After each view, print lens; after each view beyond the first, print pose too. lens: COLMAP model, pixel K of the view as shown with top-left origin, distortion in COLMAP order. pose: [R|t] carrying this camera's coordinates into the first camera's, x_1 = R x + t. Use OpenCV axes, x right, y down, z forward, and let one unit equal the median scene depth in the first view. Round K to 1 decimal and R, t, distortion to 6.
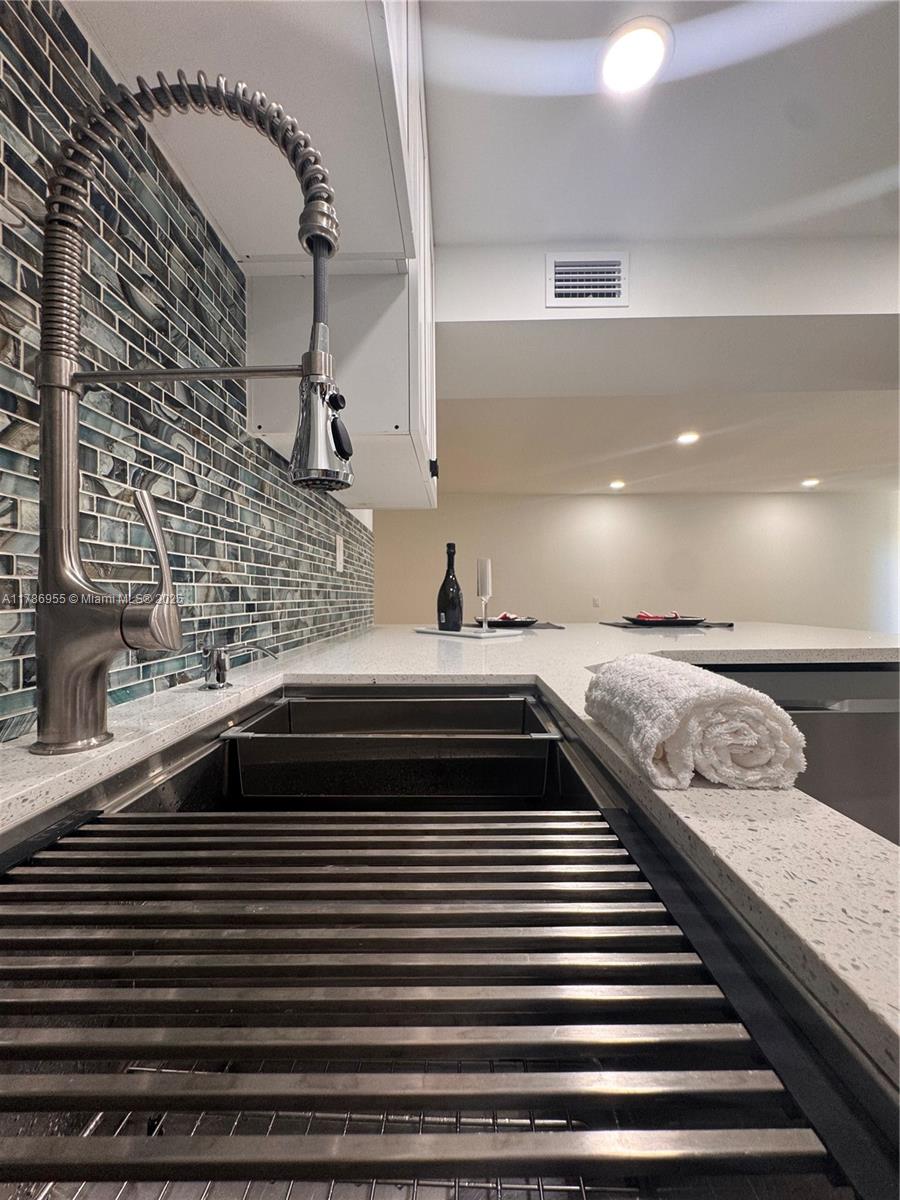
lens RADIAL K [[480.6, 0, 451.9], [0, 480.6, 596.6], [0, 0, 1]] dist [-0.001884, 0.000325]
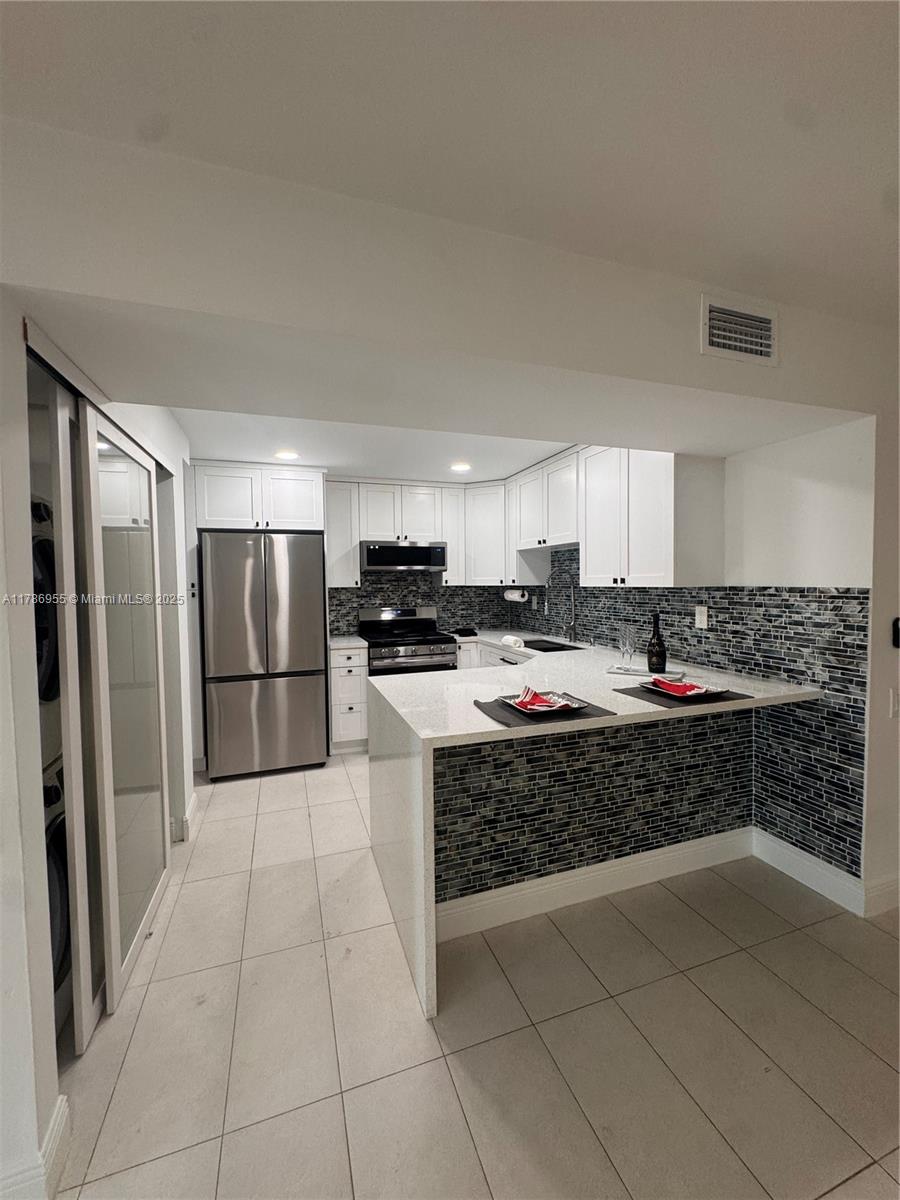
lens RADIAL K [[480.6, 0, 450.5], [0, 480.6, 600.8], [0, 0, 1]] dist [-0.001884, 0.000325]
pose [[-0.943620, 0.025020, -0.330082, 1.250316], [0.011898, 0.999059, 0.041714, -0.249572], [0.330815, 0.035435, -0.943030, 2.520115]]
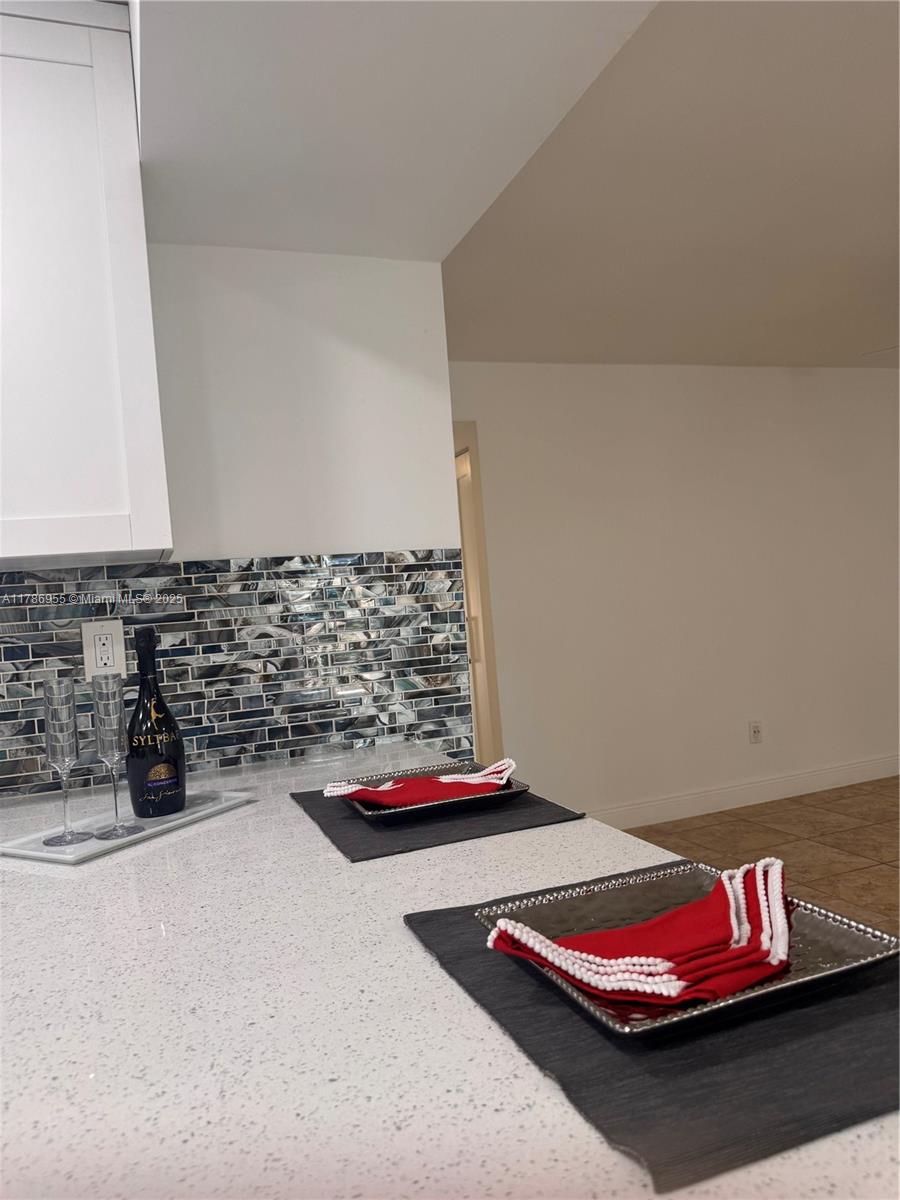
lens RADIAL K [[849.3, 0, 456.2], [0, 849.3, 603.3], [0, 0, 1]] dist [0.008136, 0.000284]
pose [[0.379965, -0.027779, -0.924584, 1.028990], [0.079006, 0.996871, 0.002517, -0.129308], [0.921621, -0.074004, 0.380971, 1.113302]]
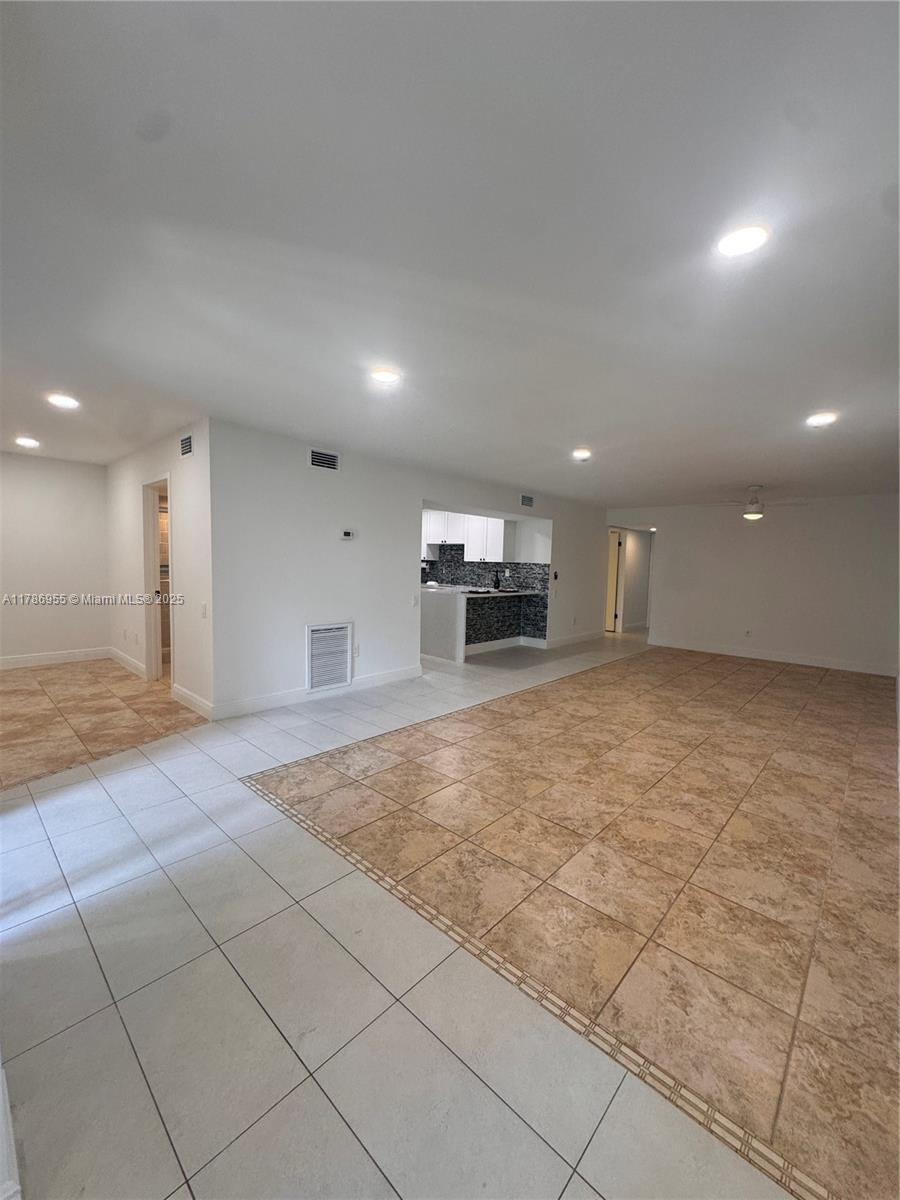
lens RADIAL K [[480.6, 0, 449.8], [0, 480.6, 598.2], [0, 0, 1]] dist [-0.001884, 0.000325]
pose [[-0.676175, 0.037915, -0.735765, 4.282061], [-0.030234, 0.996406, 0.079131, -0.225298], [0.736121, 0.075751, -0.672598, 4.371723]]
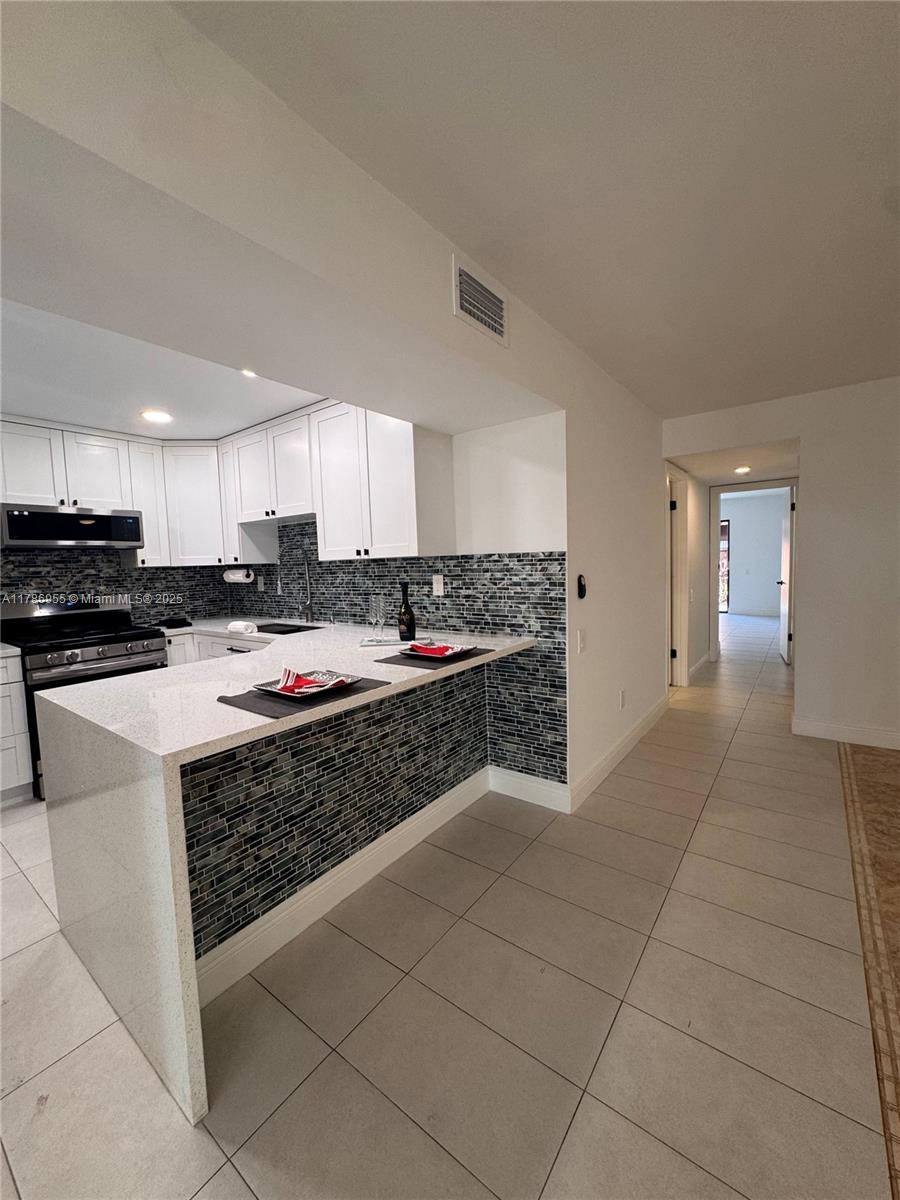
lens RADIAL K [[480.6, 0, 452.5], [0, 480.6, 600.0], [0, 0, 1]] dist [-0.001884, 0.000325]
pose [[-0.599022, 0.084304, -0.796282, 1.273589], [0.032997, 0.996196, 0.080646, -0.195202], [0.800052, 0.022034, -0.599525, 2.333403]]
